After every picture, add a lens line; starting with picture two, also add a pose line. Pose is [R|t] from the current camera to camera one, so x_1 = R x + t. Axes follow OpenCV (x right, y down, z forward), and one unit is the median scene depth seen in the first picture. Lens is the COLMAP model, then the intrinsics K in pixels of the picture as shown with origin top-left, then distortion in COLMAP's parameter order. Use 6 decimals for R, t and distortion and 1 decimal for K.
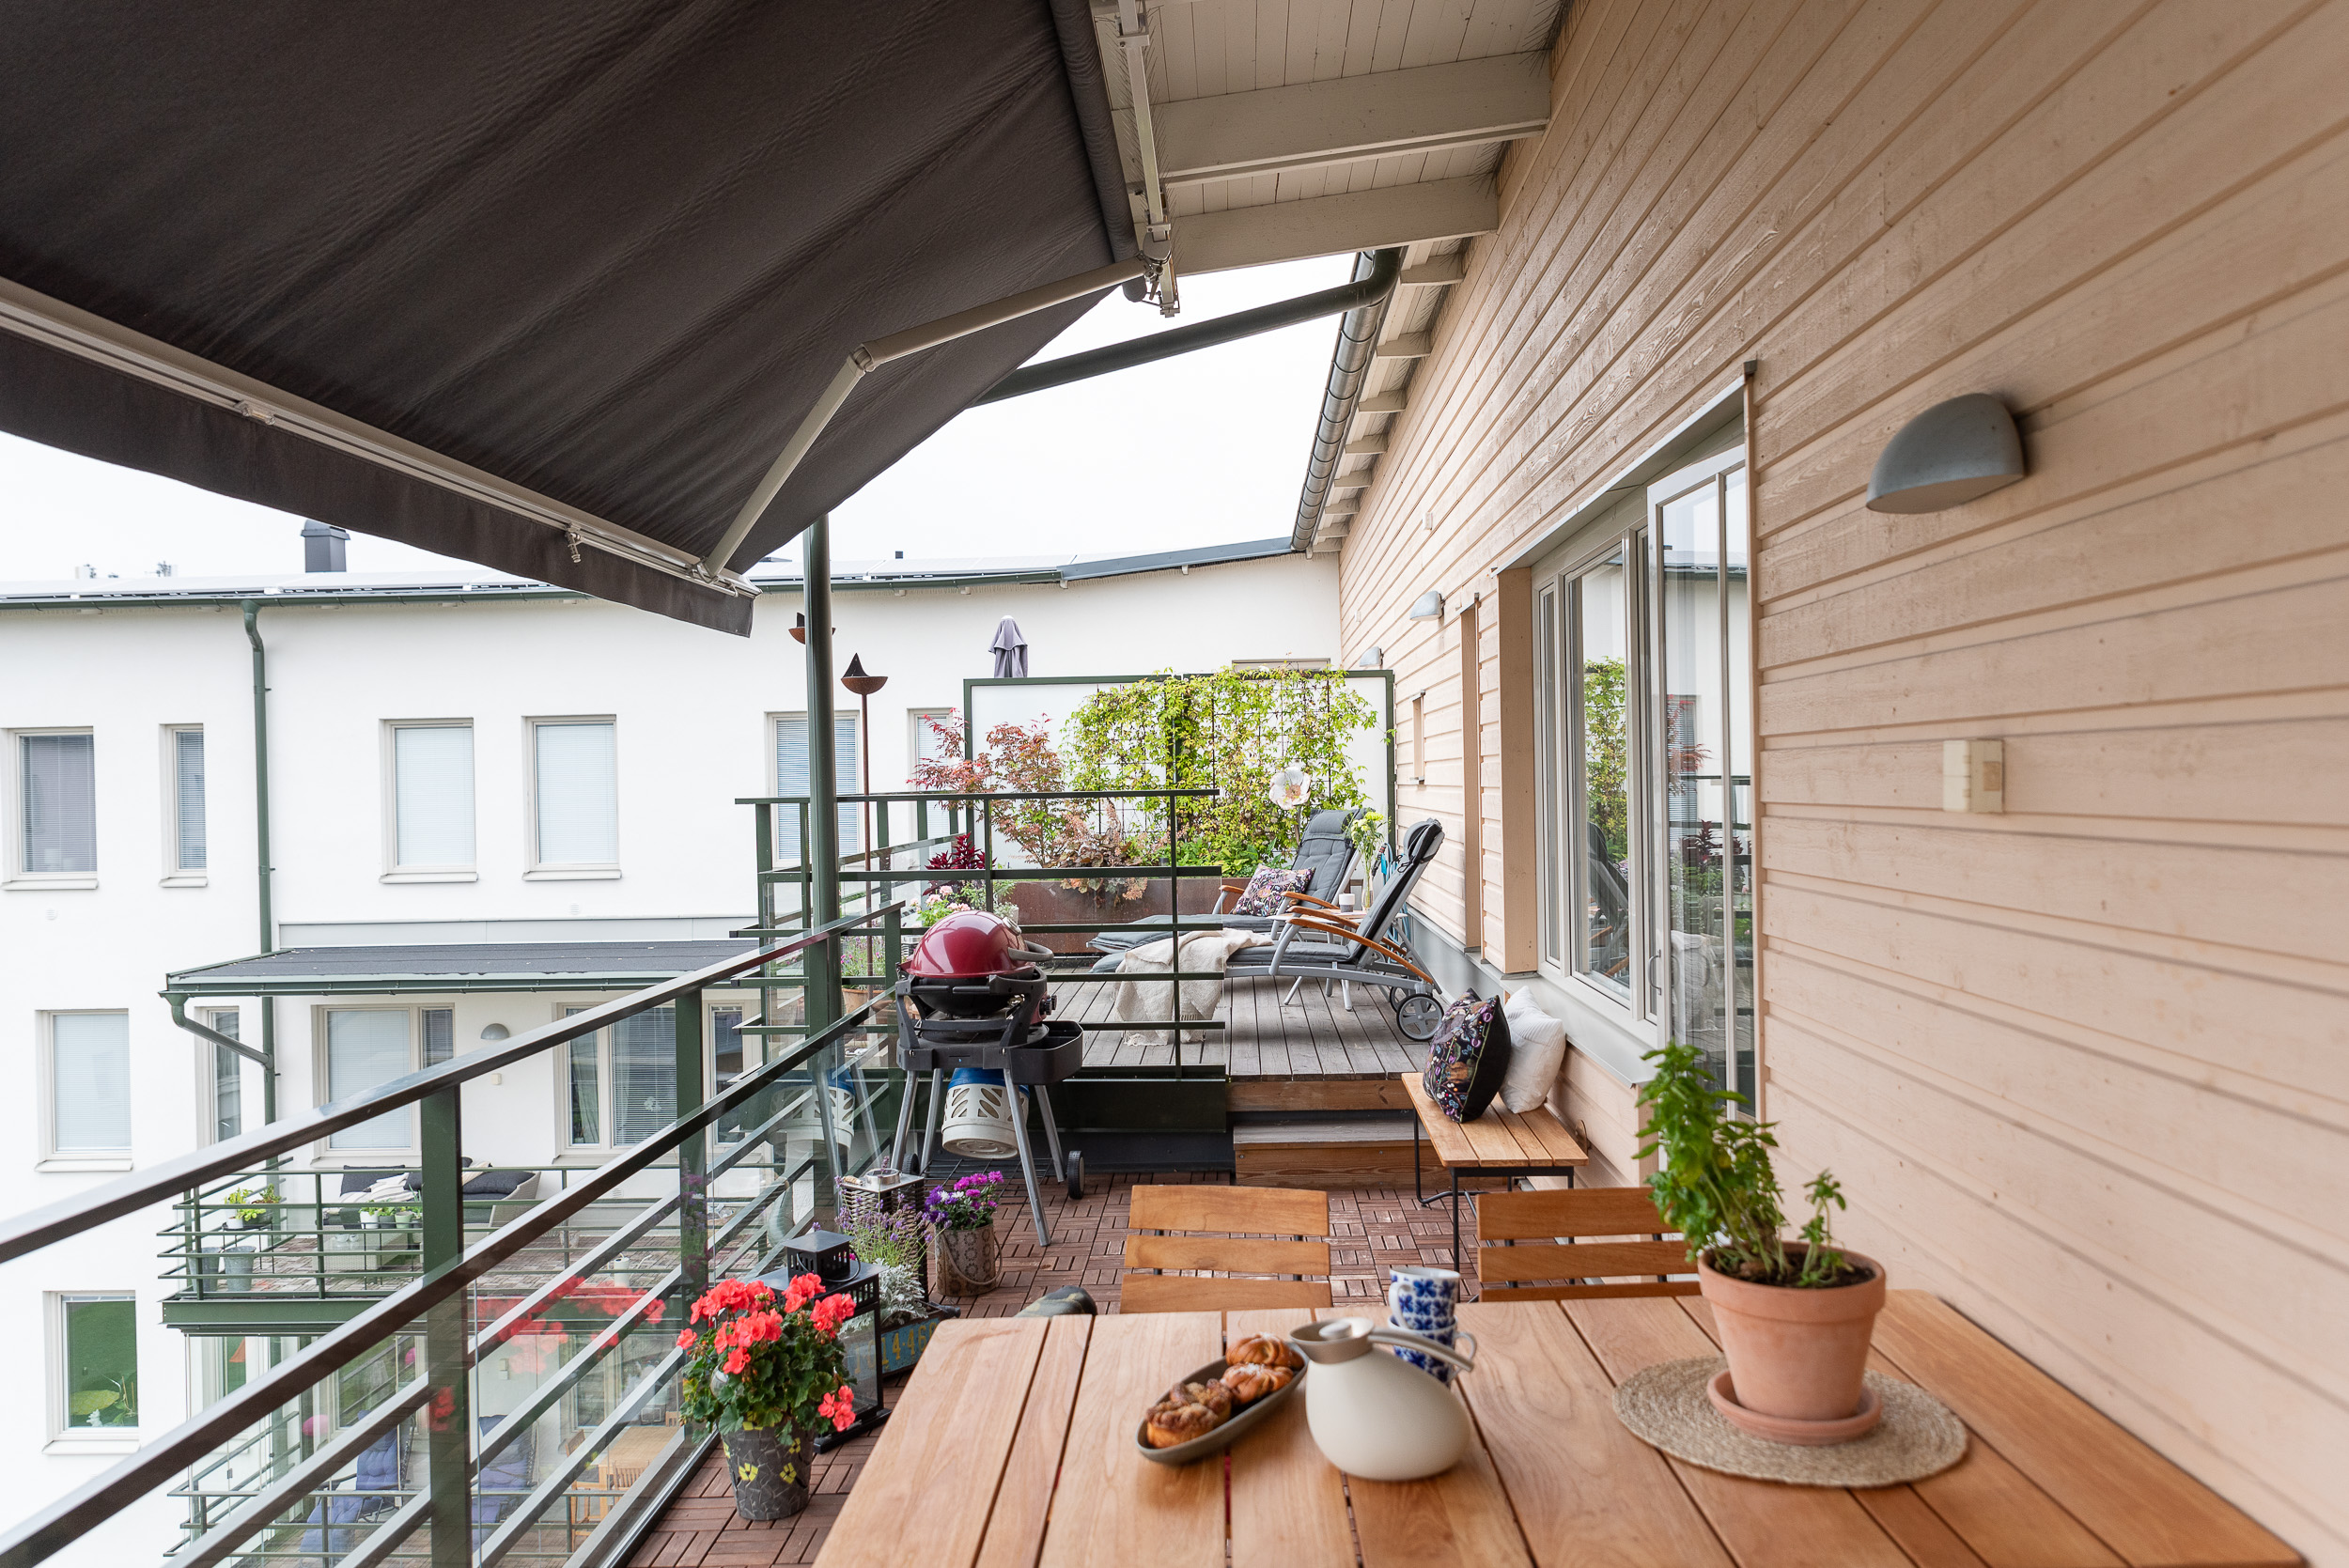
lens RADIAL K [[1576.7, 0, 1174.5], [0, 1576.7, 784.0], [0, 0, 1]] dist [0.005819, -0.001185]
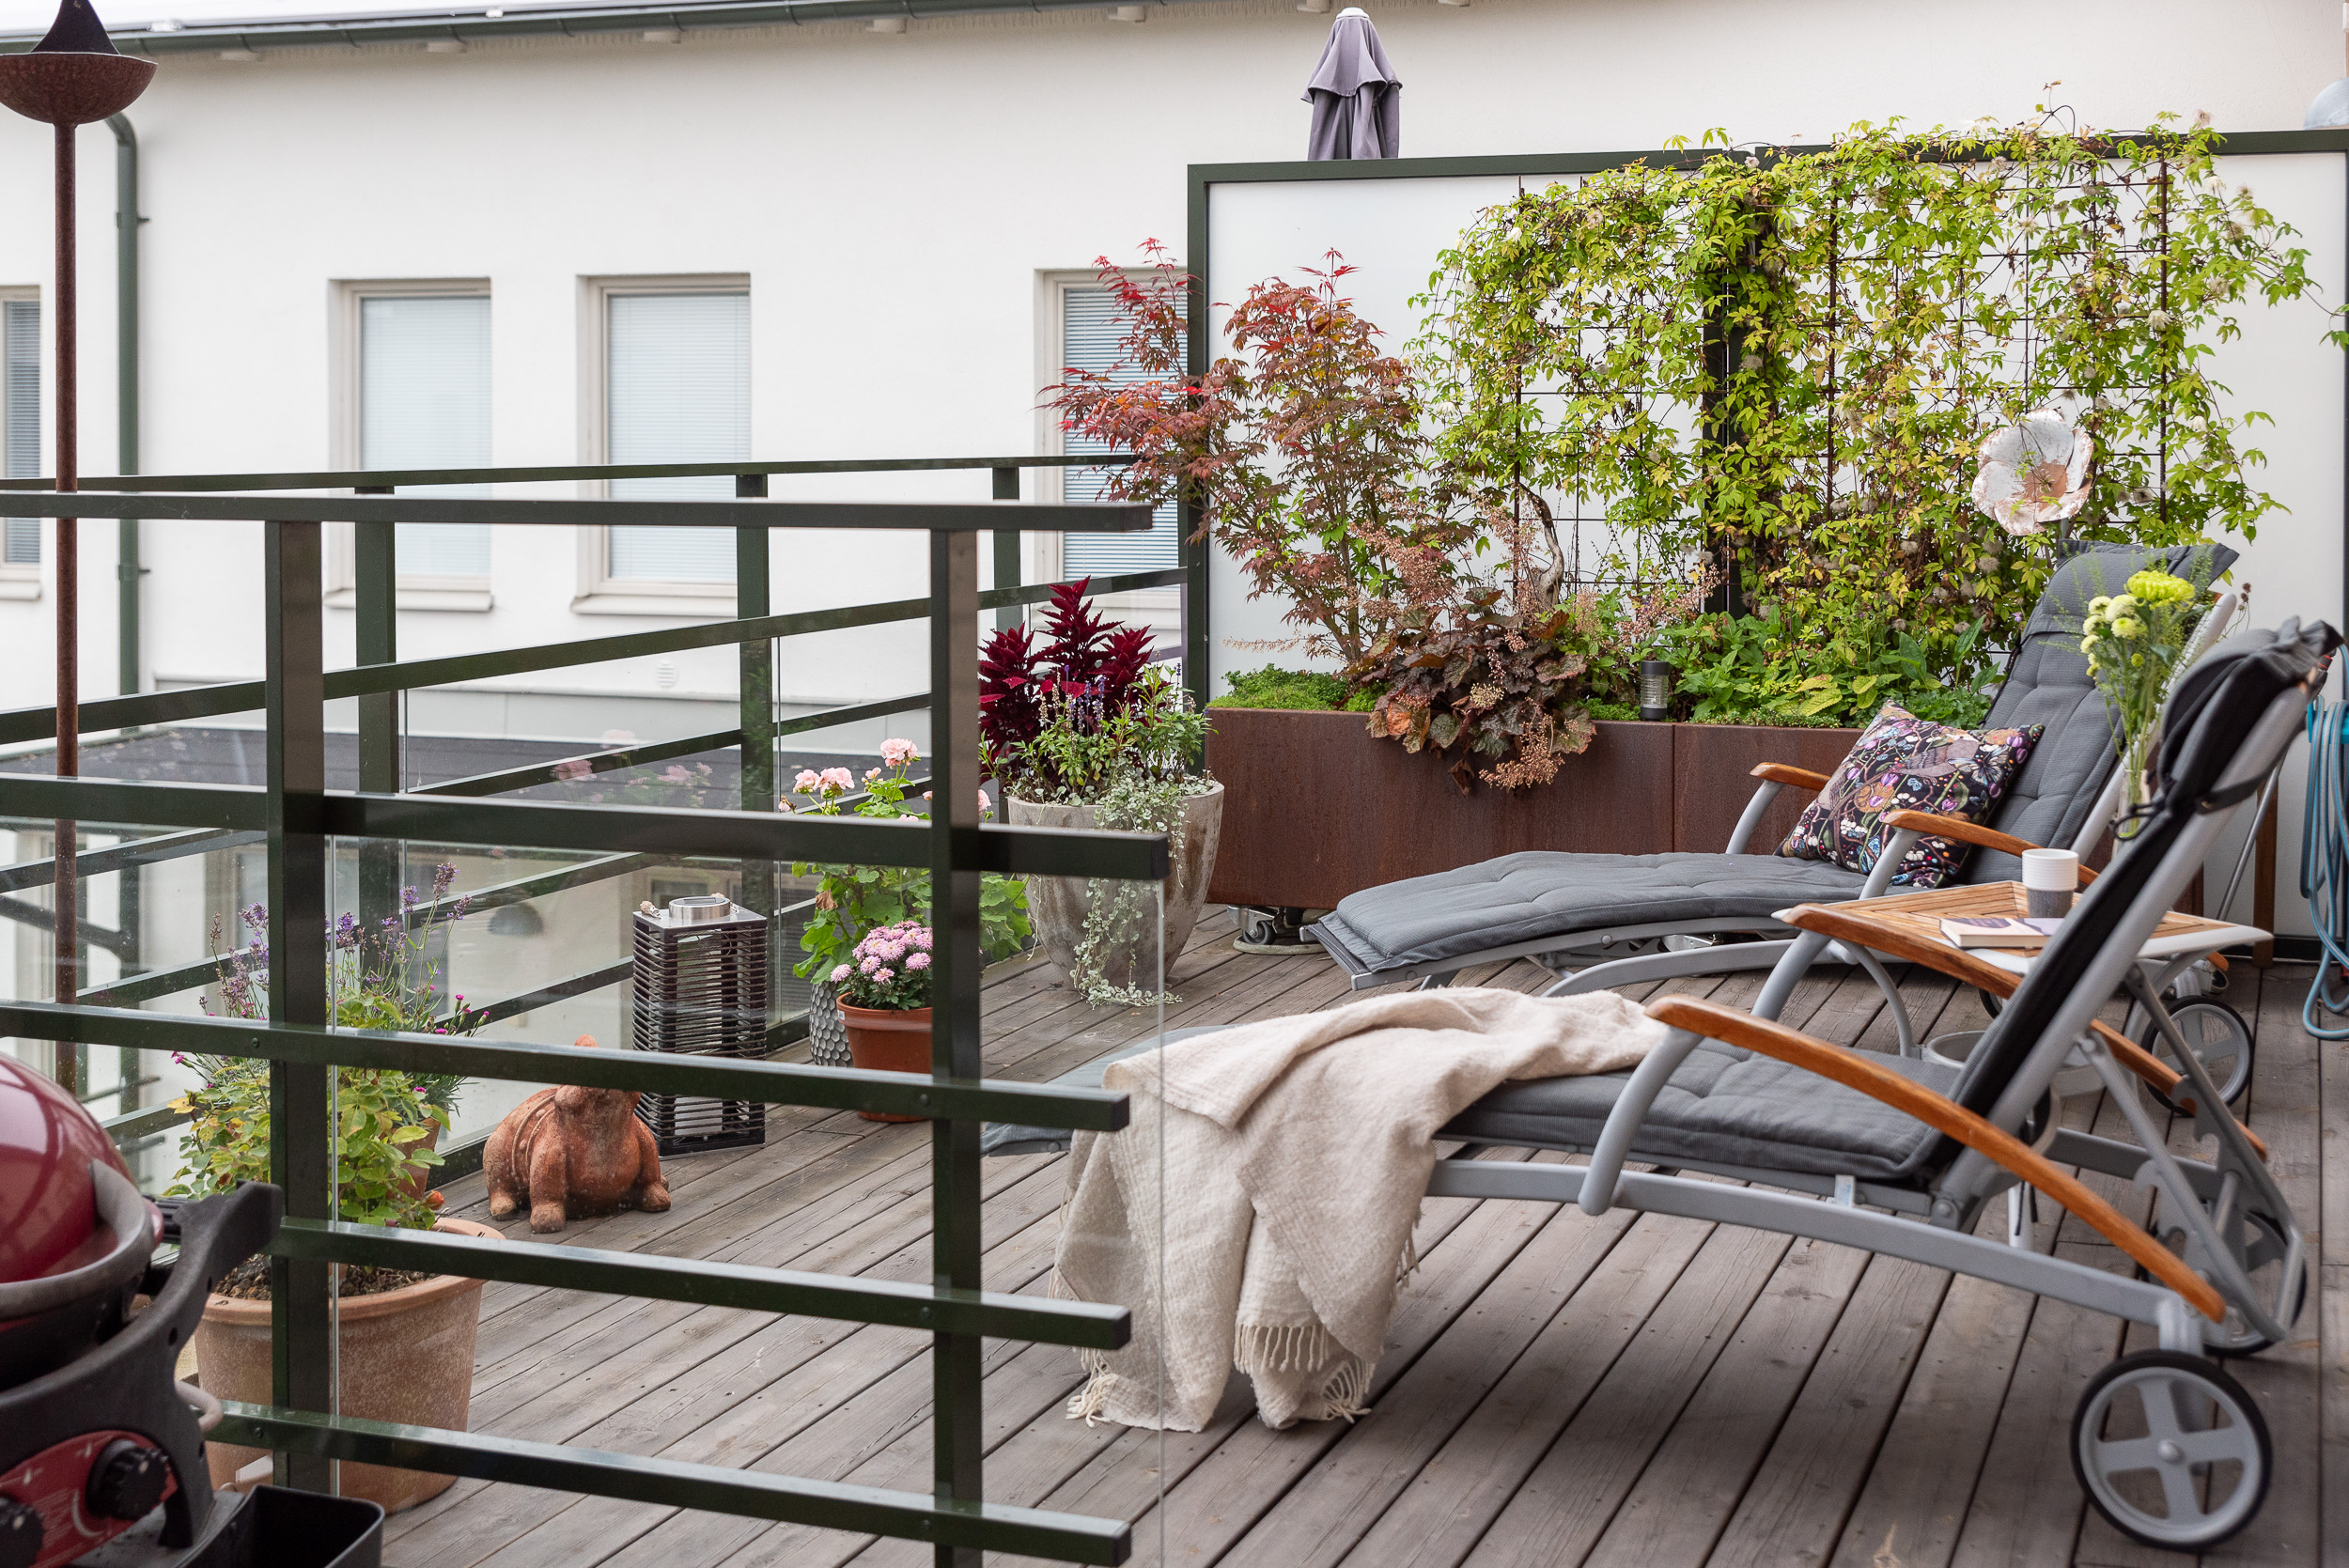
lens RADIAL K [[2778.7, 0, 1412.9], [0, 2778.7, 450.4], [0, 0, 1]] dist [0.009932, -0.013643]
pose [[0.962876, 0.022904, -0.268970, 0.194800], [-0.020629, 0.999724, 0.011283, -0.011571], [0.269154, -0.005315, 0.963082, 0.699239]]
